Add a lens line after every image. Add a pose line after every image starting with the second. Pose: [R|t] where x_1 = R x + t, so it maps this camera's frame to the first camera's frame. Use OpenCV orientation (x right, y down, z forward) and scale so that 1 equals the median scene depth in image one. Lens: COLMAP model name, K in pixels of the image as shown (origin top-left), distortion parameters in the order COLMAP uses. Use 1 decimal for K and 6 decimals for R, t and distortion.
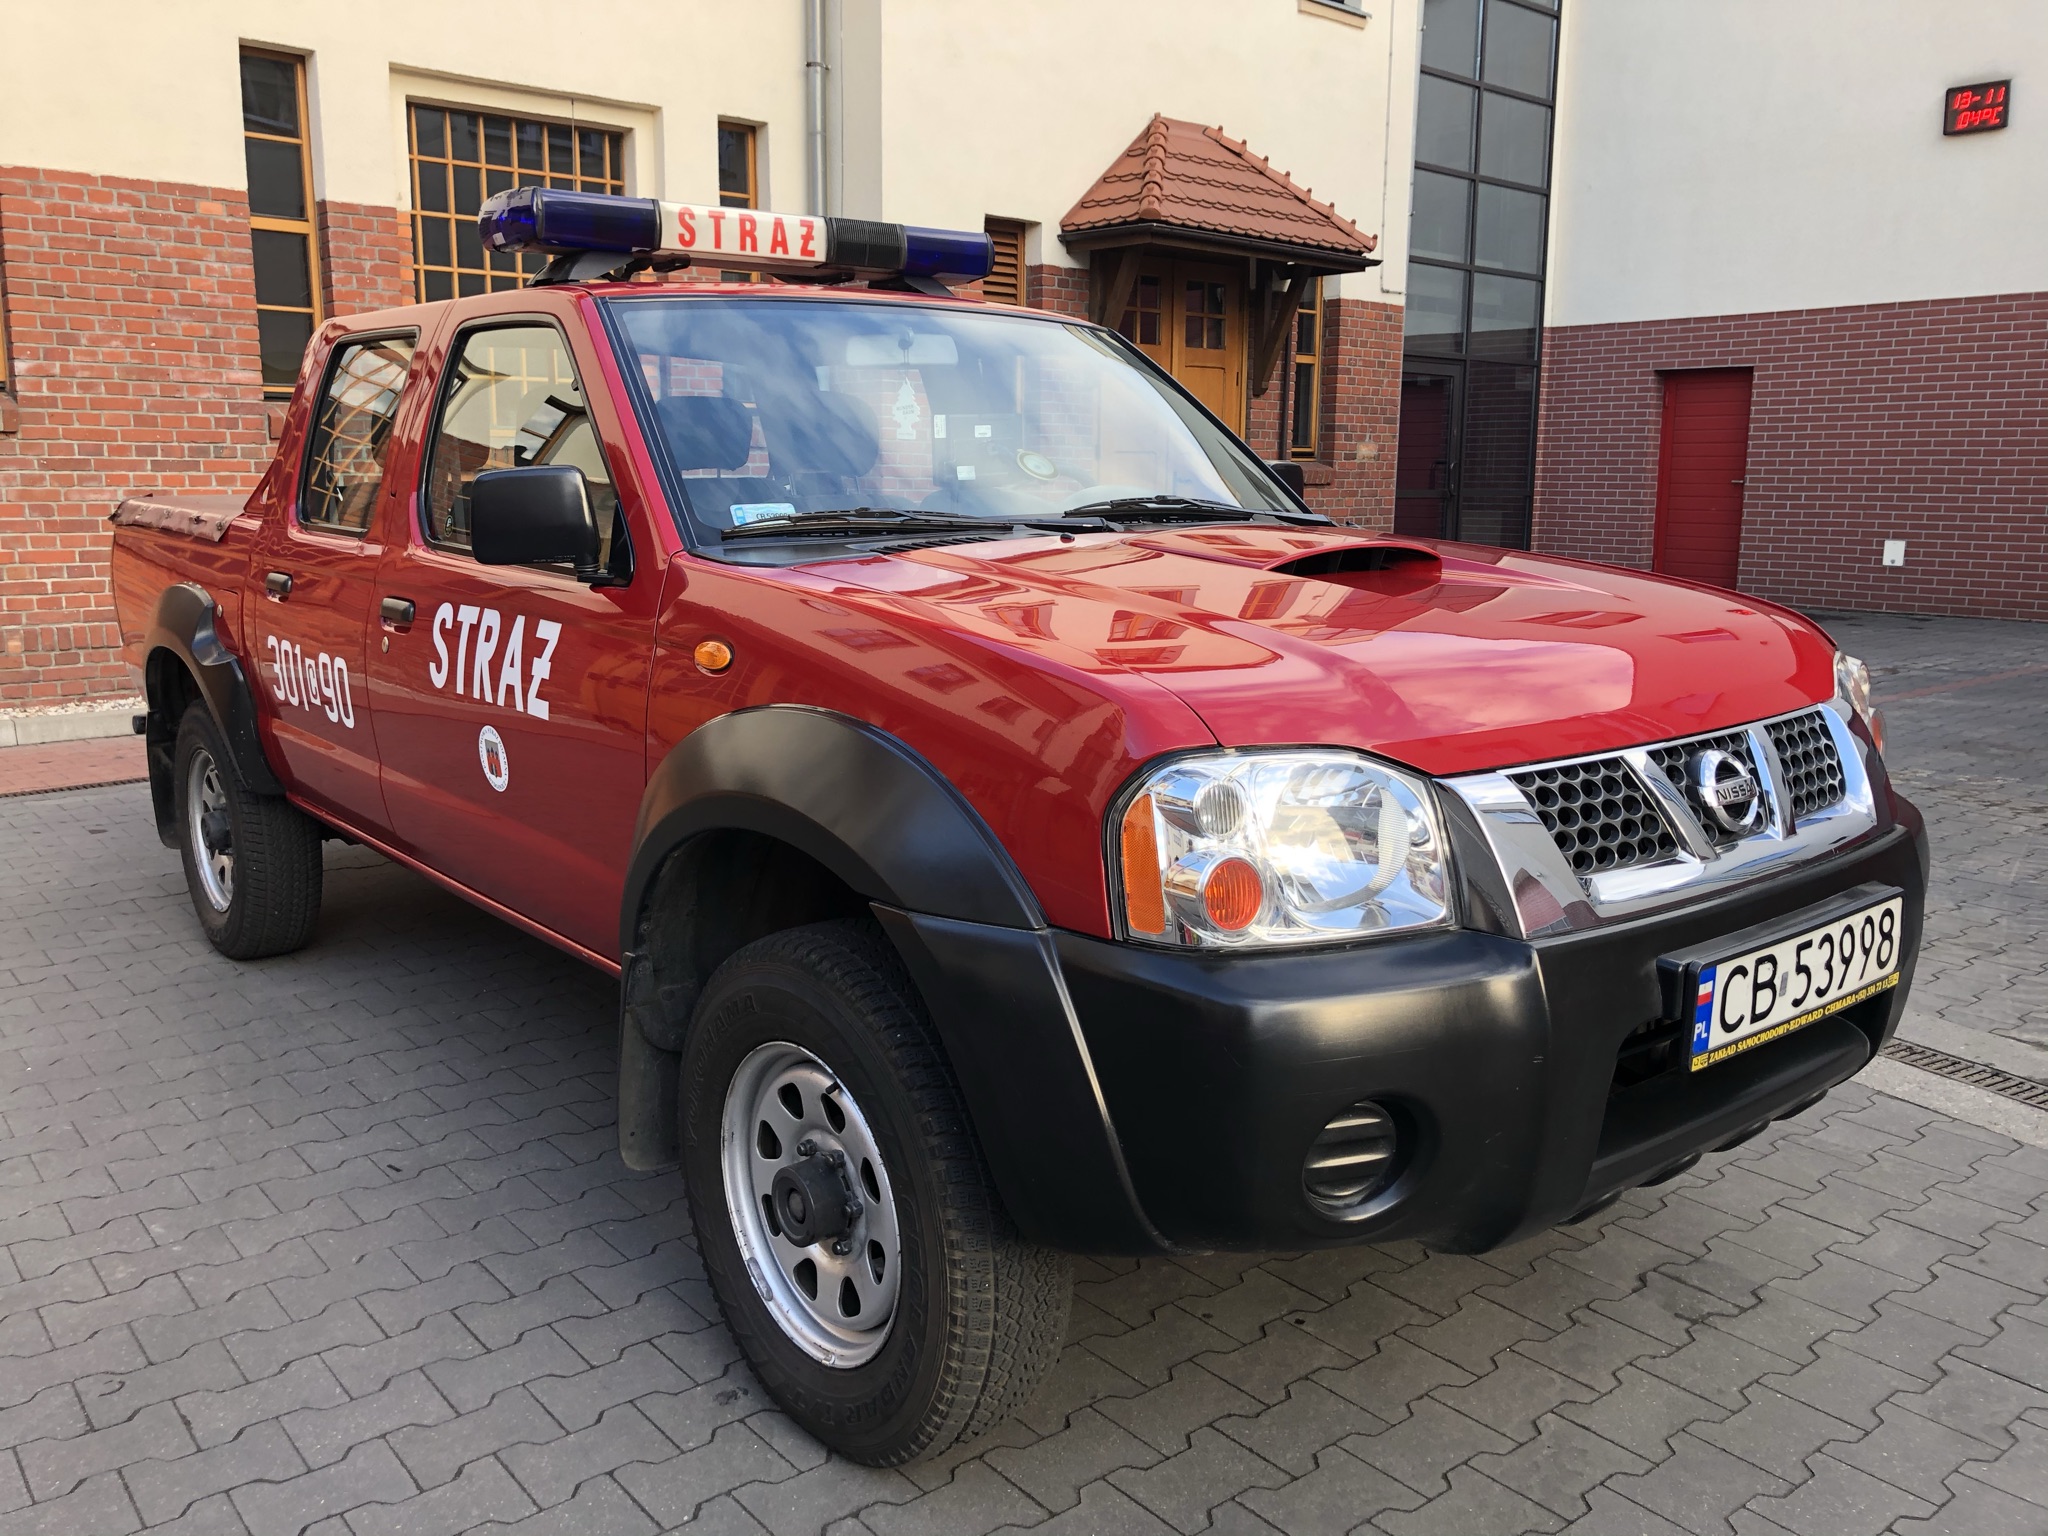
lens RADIAL K [[1637.2, 0, 1021.3], [0, 1637.2, 753.2], [0, 0, 1]] dist [0.009572, -0.005592]
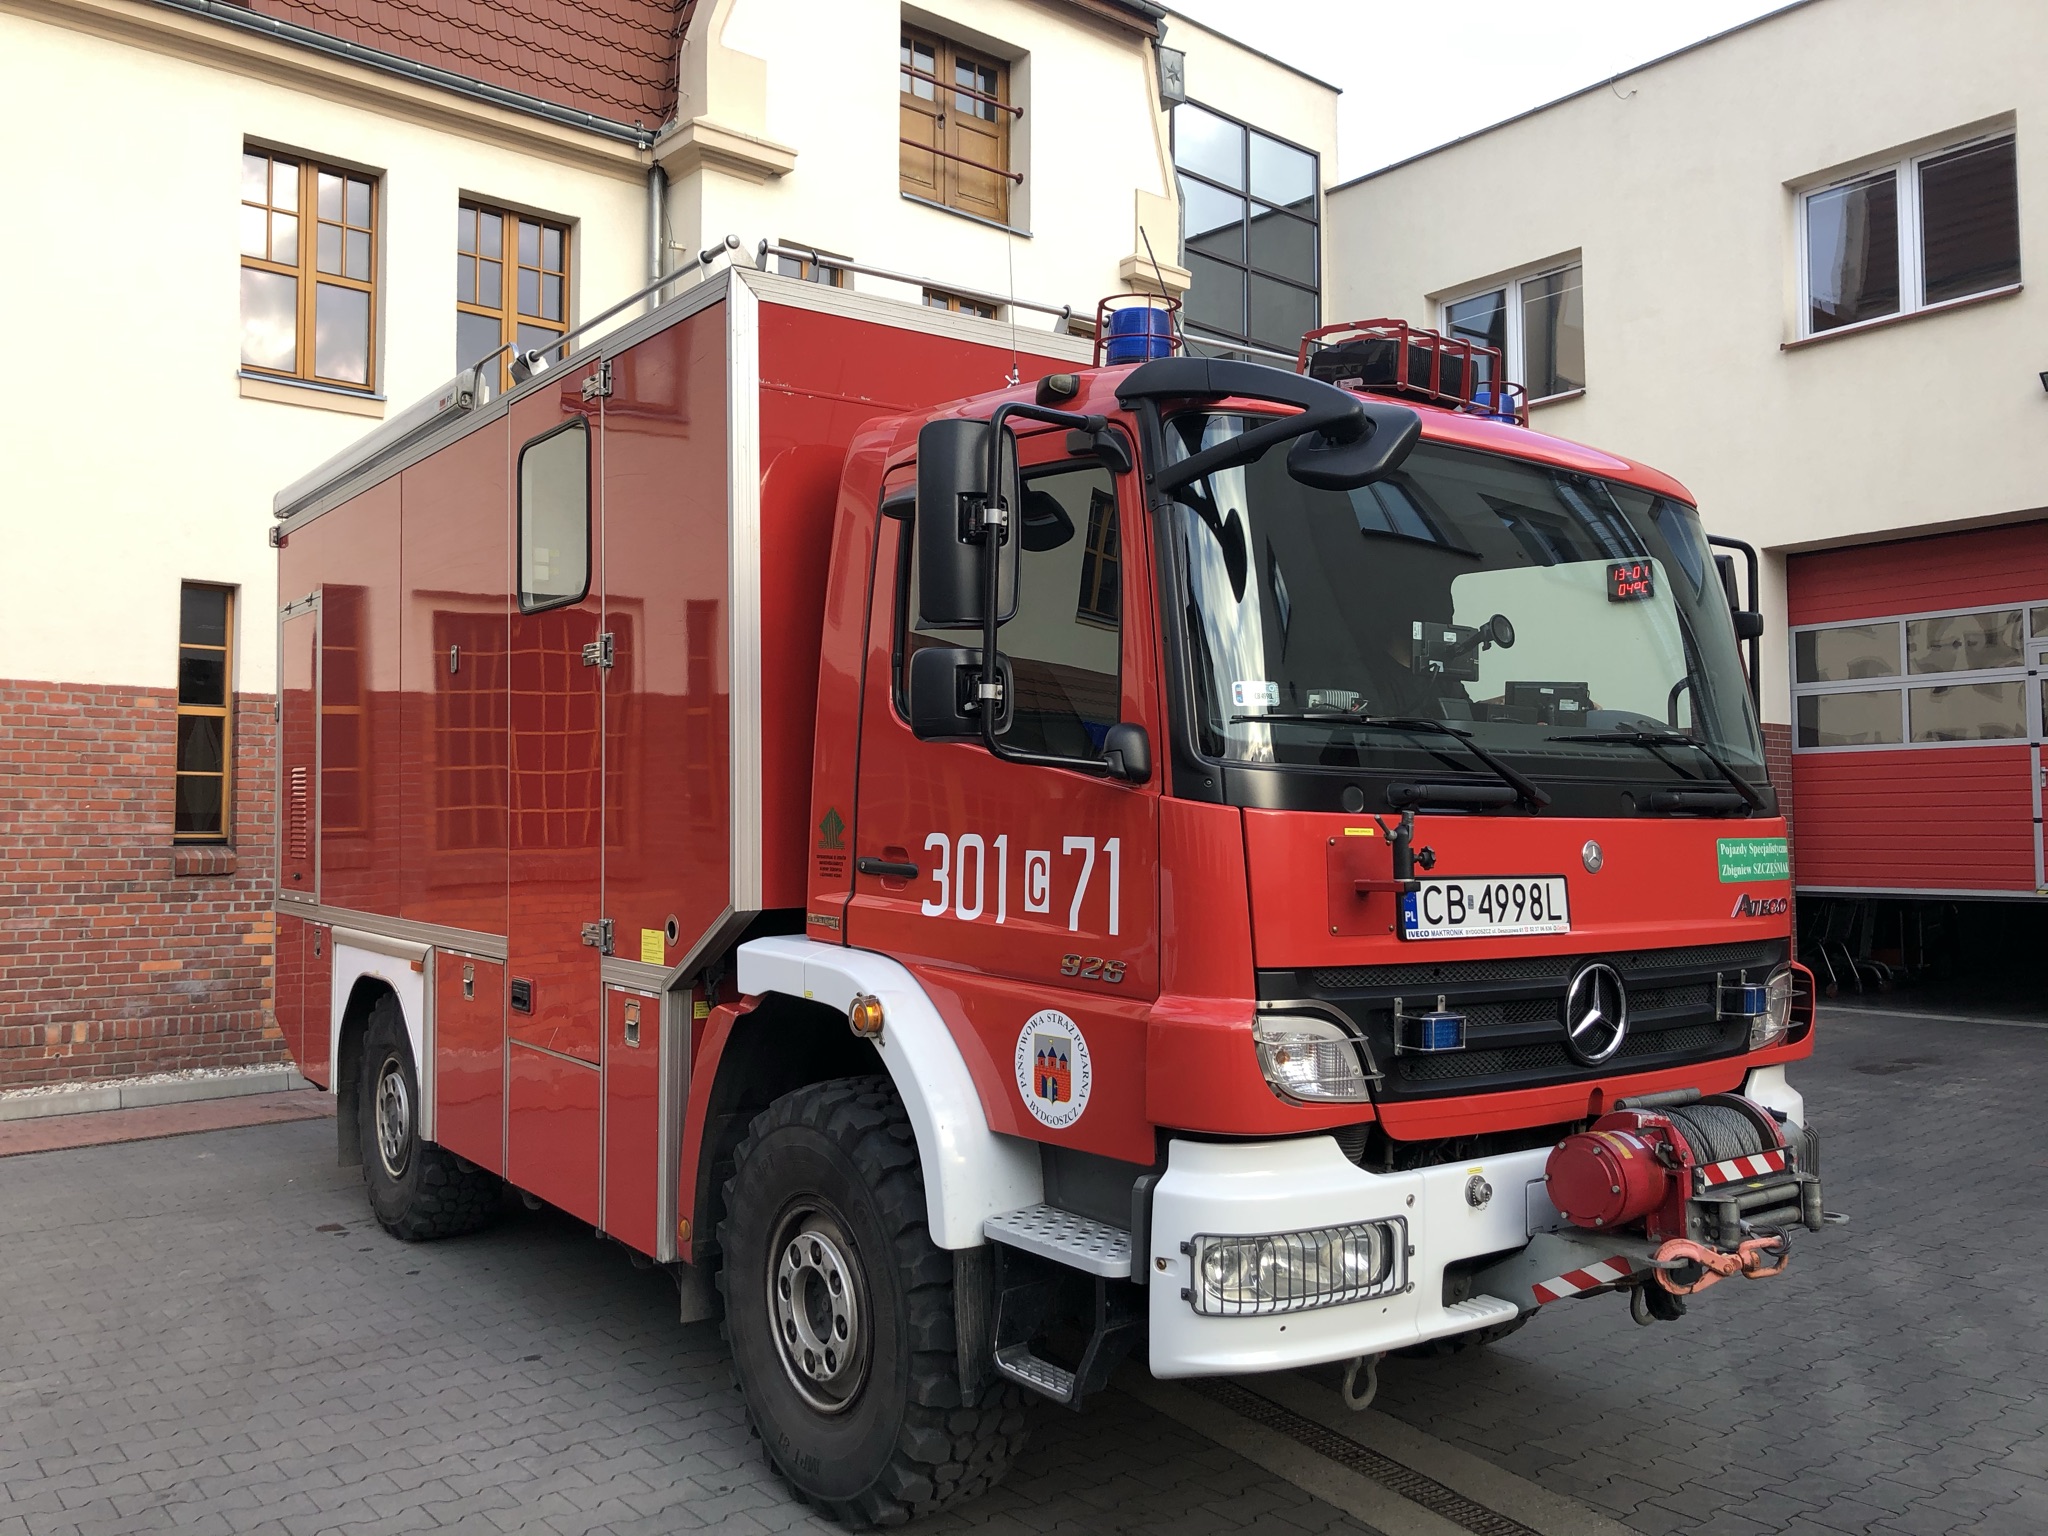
lens RADIAL K [[1637.2, 0, 1022.7], [0, 1637.2, 751.6], [0, 0, 1]] dist [0.009572, -0.005592]
pose [[0.999913, -0.009160, -0.009440, 0.171688], [0.006800, 0.974311, -0.225105, 0.002598], [0.011260, 0.225022, 0.974289, -0.201675]]
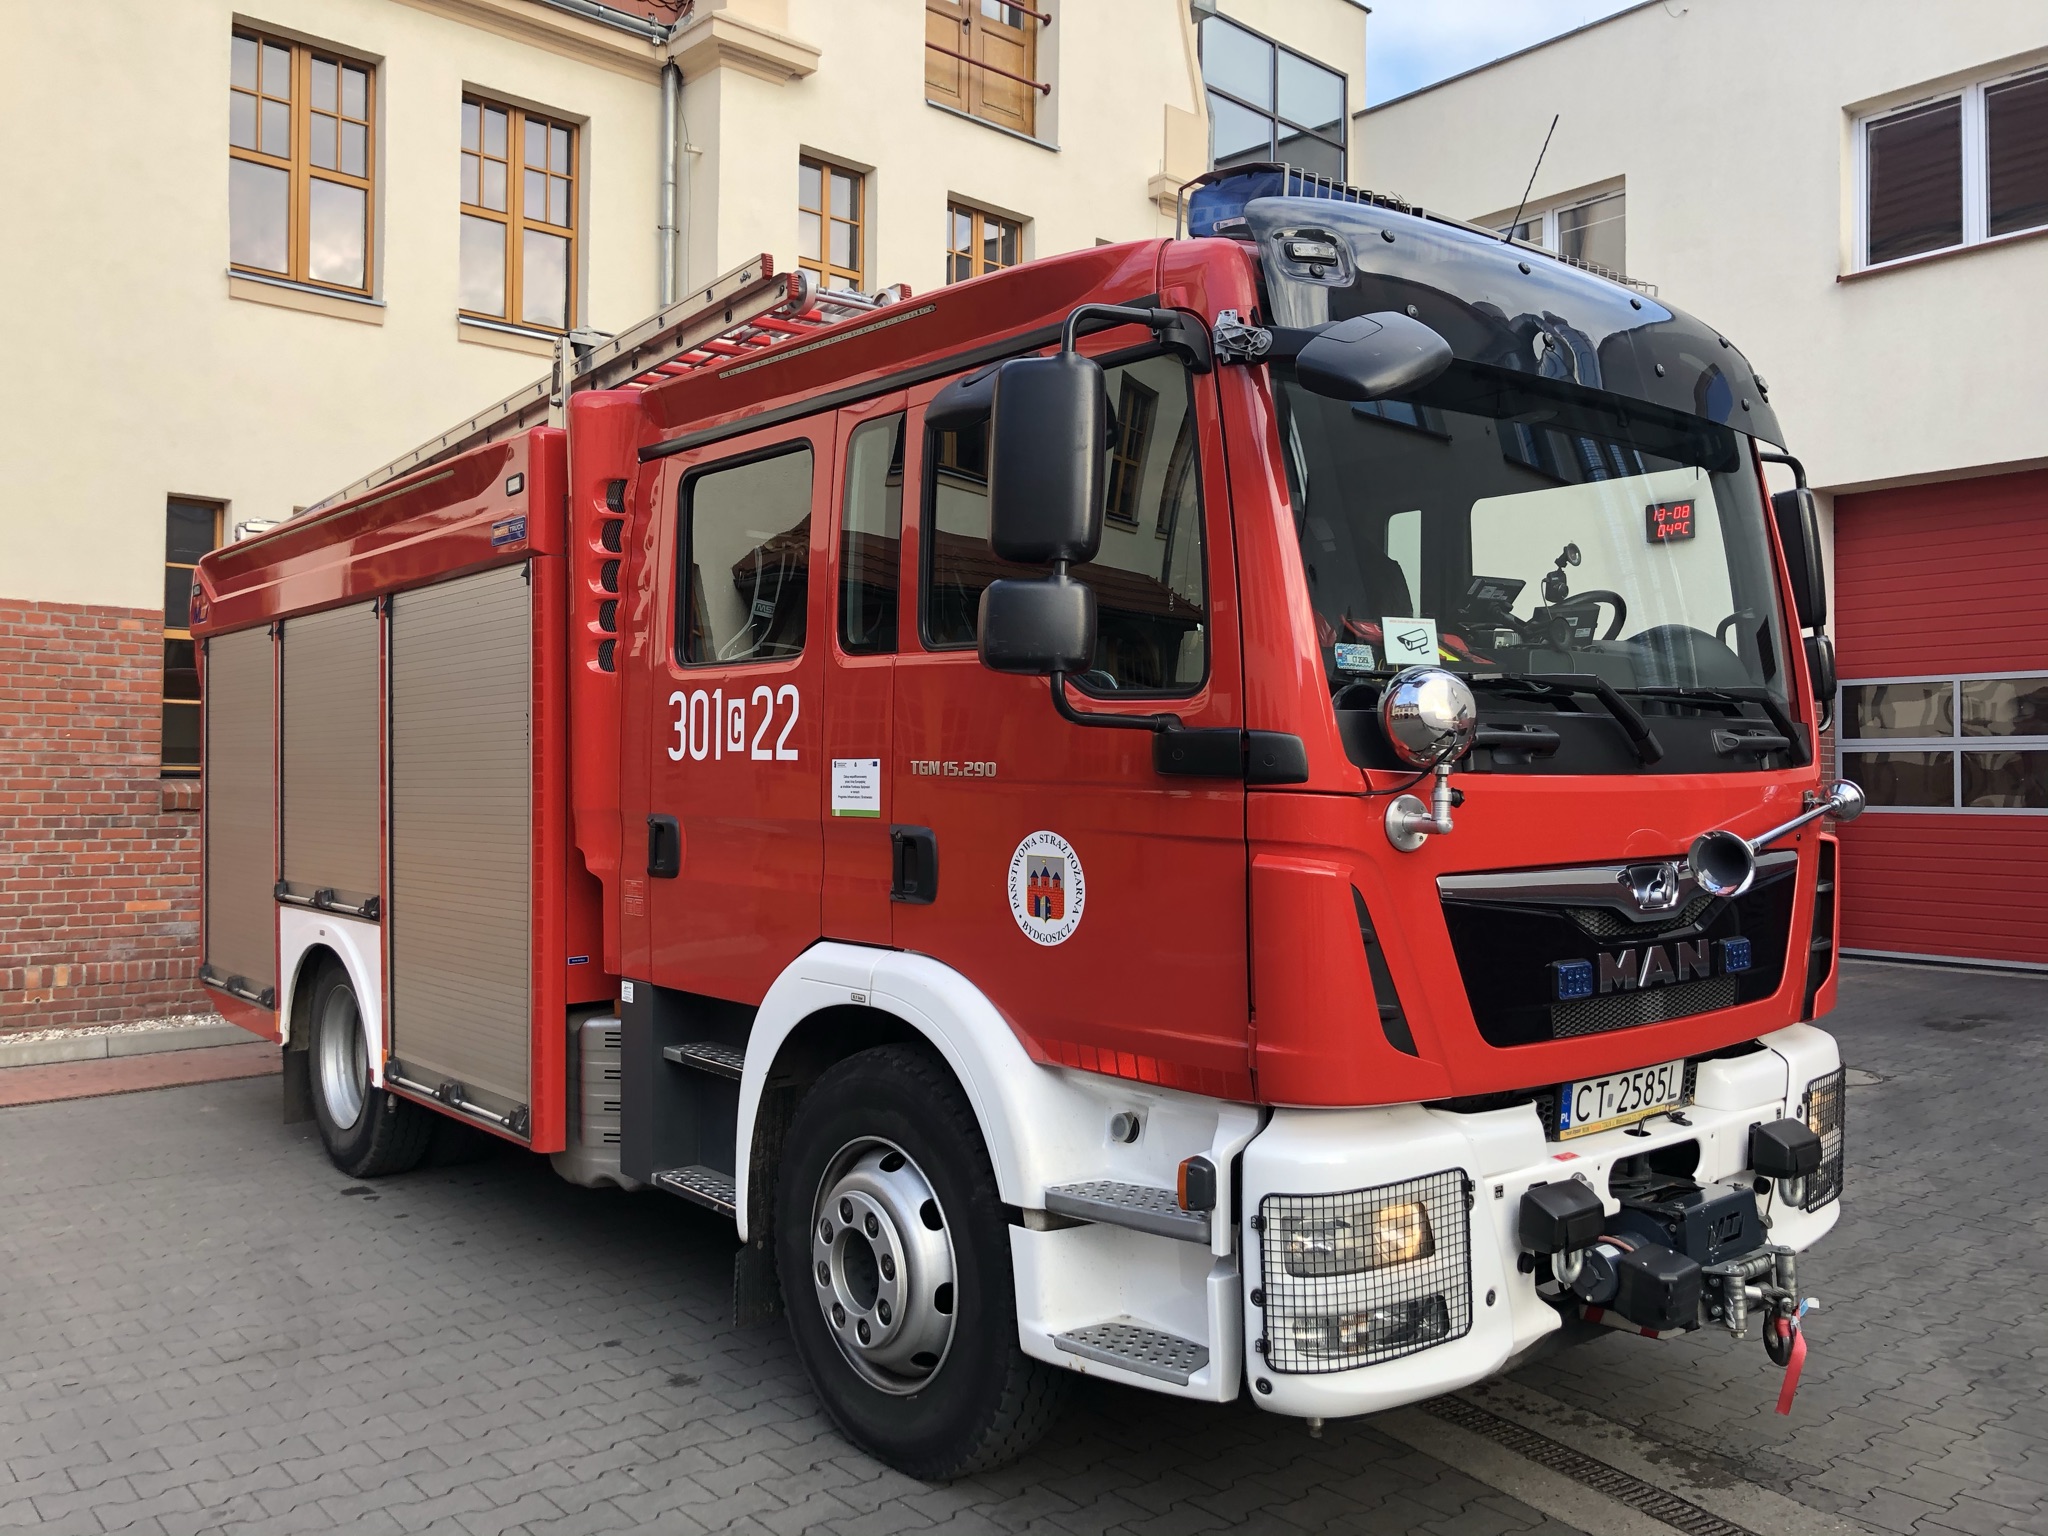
lens RADIAL K [[1637.2, 0, 1025.8], [0, 1637.2, 747.8], [0, 0, 1]] dist [0.009572, -0.005592]
pose [[0.999892, 0.000950, 0.014646, 0.122264], [0.001958, 0.980345, -0.197279, -0.001511], [-0.014545, 0.197286, 0.980238, -0.147062]]
